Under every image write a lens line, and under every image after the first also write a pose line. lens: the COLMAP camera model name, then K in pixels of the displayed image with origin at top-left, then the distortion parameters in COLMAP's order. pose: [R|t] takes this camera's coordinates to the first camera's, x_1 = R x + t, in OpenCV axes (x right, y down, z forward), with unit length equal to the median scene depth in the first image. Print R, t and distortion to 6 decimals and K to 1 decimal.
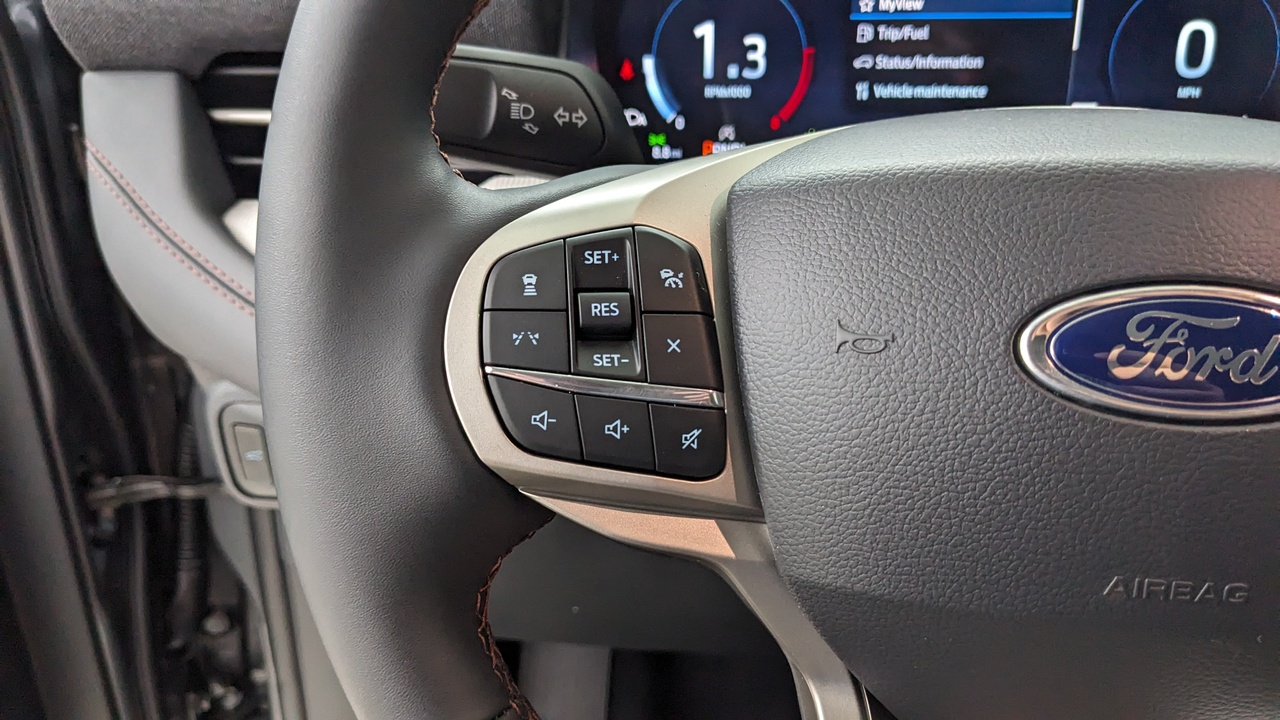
lens RADIAL K [[992.8, 0, 655.8], [0, 992.8, 358.5], [0, 0, 1]] dist [0.082341, -0.155100]
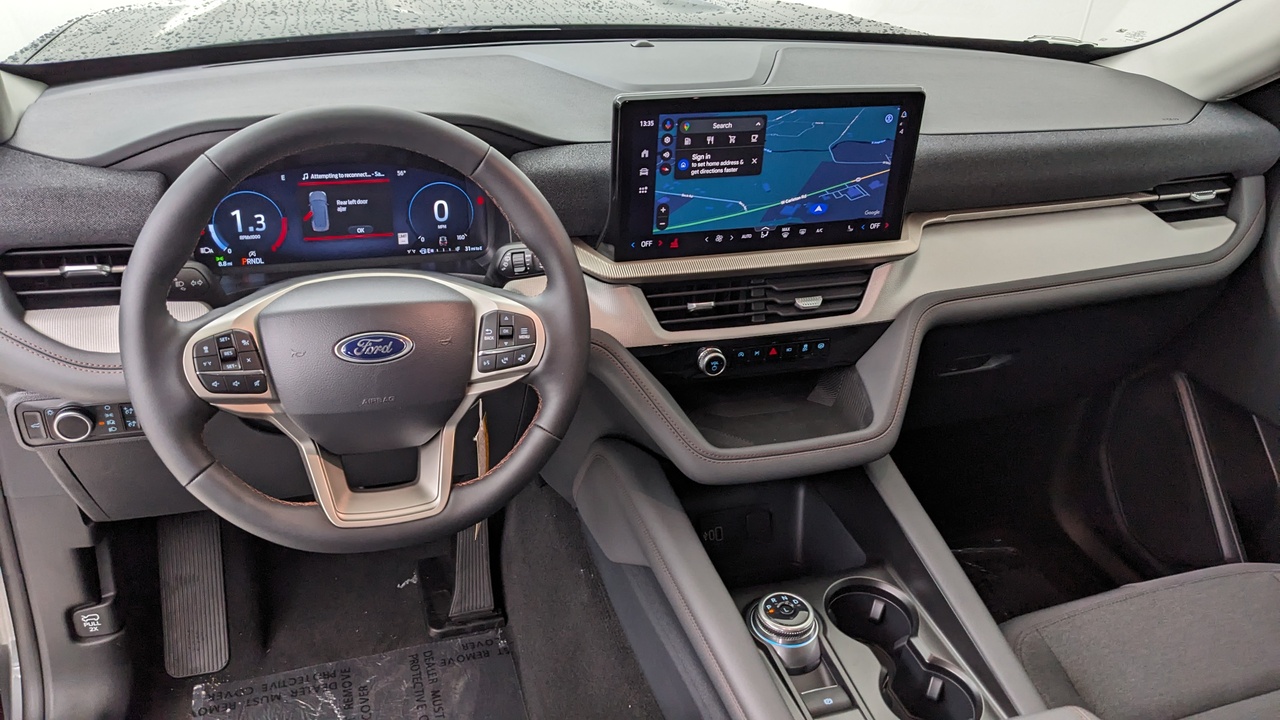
lens RADIAL K [[992.6, 0, 640.0], [0, 992.6, 360.0], [0, 0, 1]] dist [0.081949, -0.145017]
pose [[0.907002, -0.133777, 0.399314, -0.149794], [0.108742, 0.990445, 0.084820, -0.169247], [-0.406846, -0.033509, 0.912882, -3.025506]]
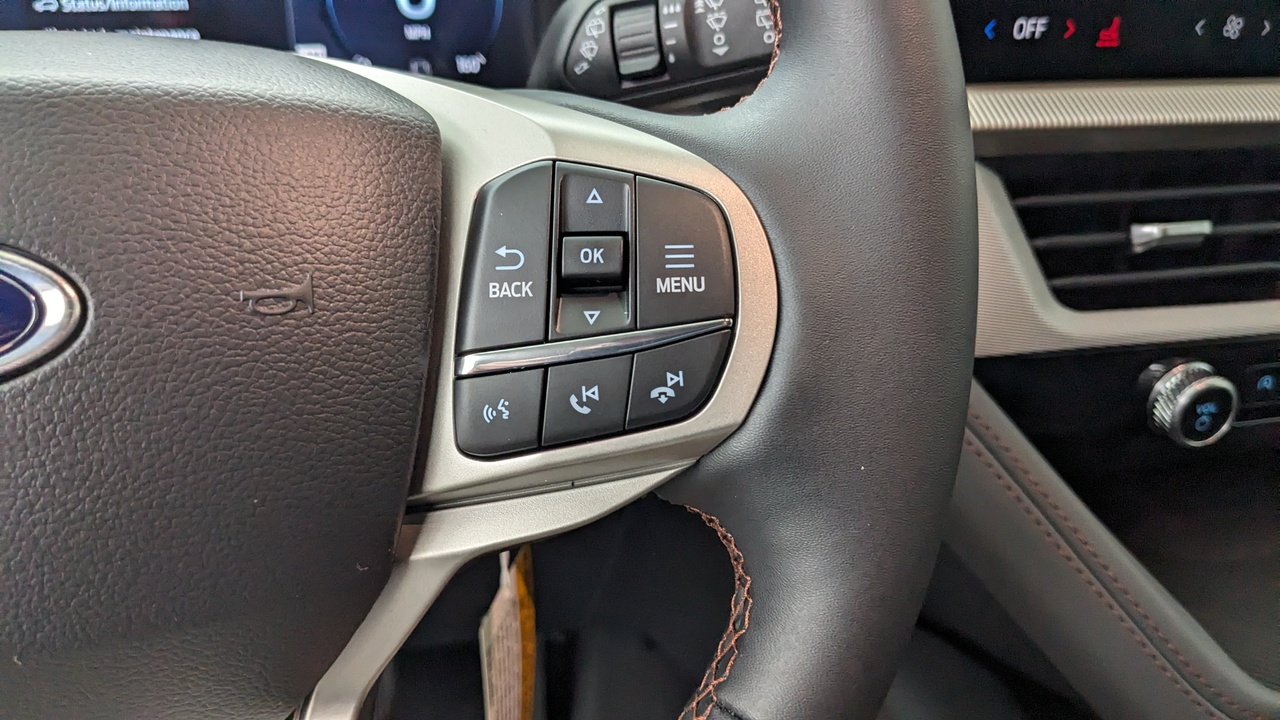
lens RADIAL K [[992.6, 0, 640.0], [0, 992.6, 360.0], [0, 0, 1]] dist [0.081949, -0.145017]
pose [[0.933434, -0.113022, 0.340481, 0.708025], [0.100752, 0.993469, 0.053566, 0.037654], [-0.344311, -0.015696, 0.938724, 0.016193]]
